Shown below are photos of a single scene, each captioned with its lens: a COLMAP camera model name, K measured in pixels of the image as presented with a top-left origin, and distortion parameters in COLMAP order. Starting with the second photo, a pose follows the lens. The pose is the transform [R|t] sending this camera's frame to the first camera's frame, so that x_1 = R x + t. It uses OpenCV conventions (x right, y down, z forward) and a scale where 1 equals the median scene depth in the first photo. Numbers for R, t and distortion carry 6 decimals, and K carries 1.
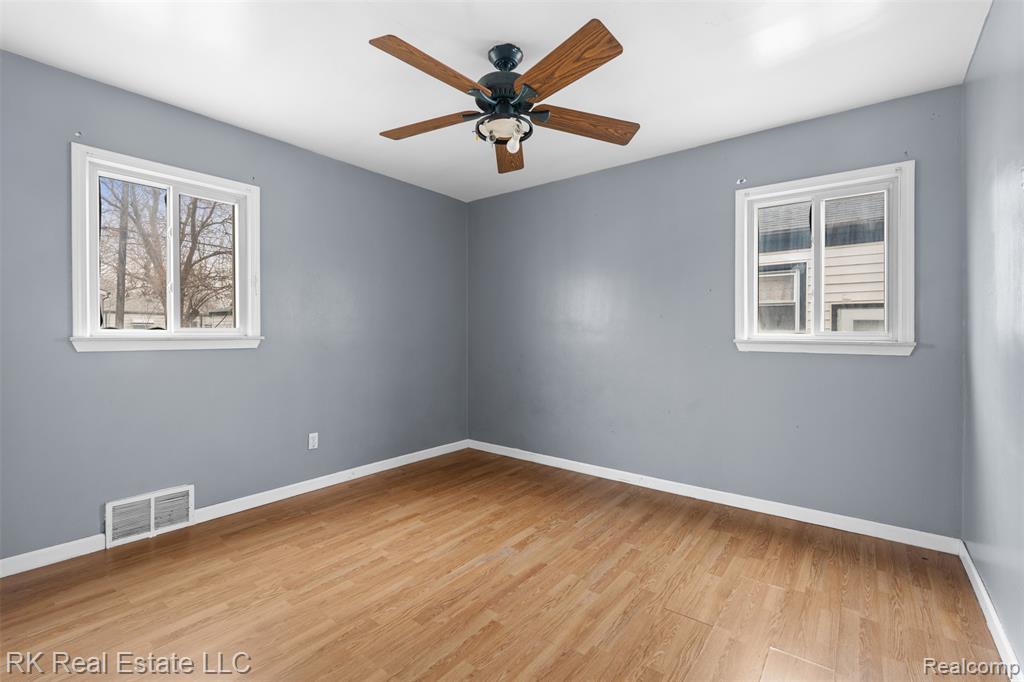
lens RADIAL K [[463.8, 0, 509.2], [0, 463.8, 338.5], [0, 0, 1]] dist [-0.002217, 0.000315]
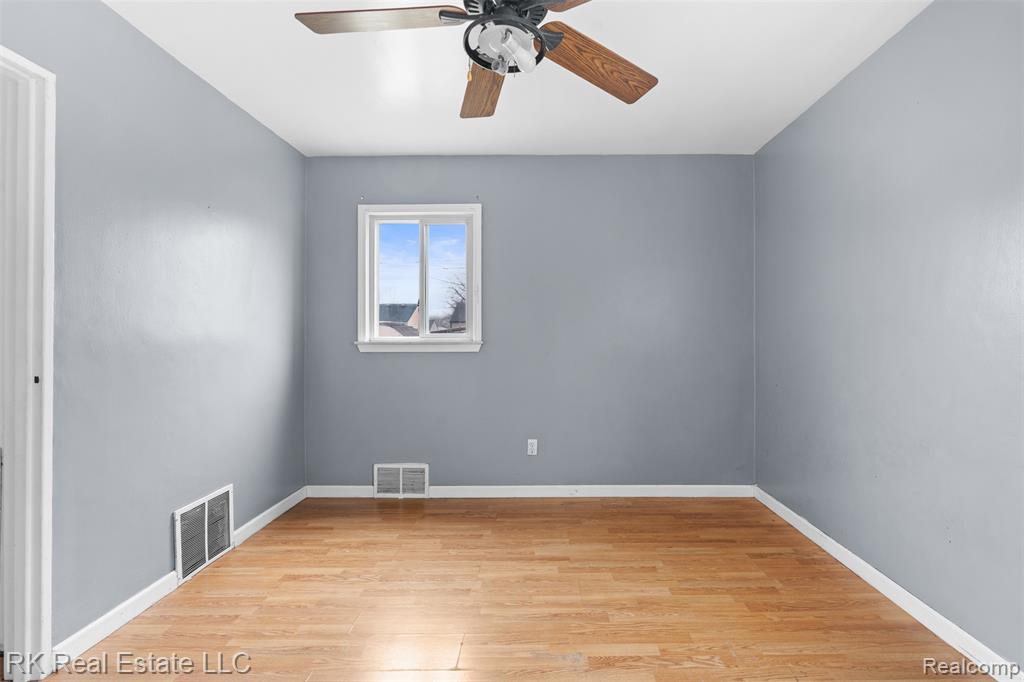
lens RADIAL K [[463.8, 0, 509.2], [0, 463.8, 338.5], [0, 0, 1]] dist [-0.002217, 0.000315]
pose [[0.606985, -0.005274, -0.794695, 0.400872], [-0.002935, 0.999956, -0.008877, -0.001219], [0.794708, 0.007721, 0.606943, 0.432687]]
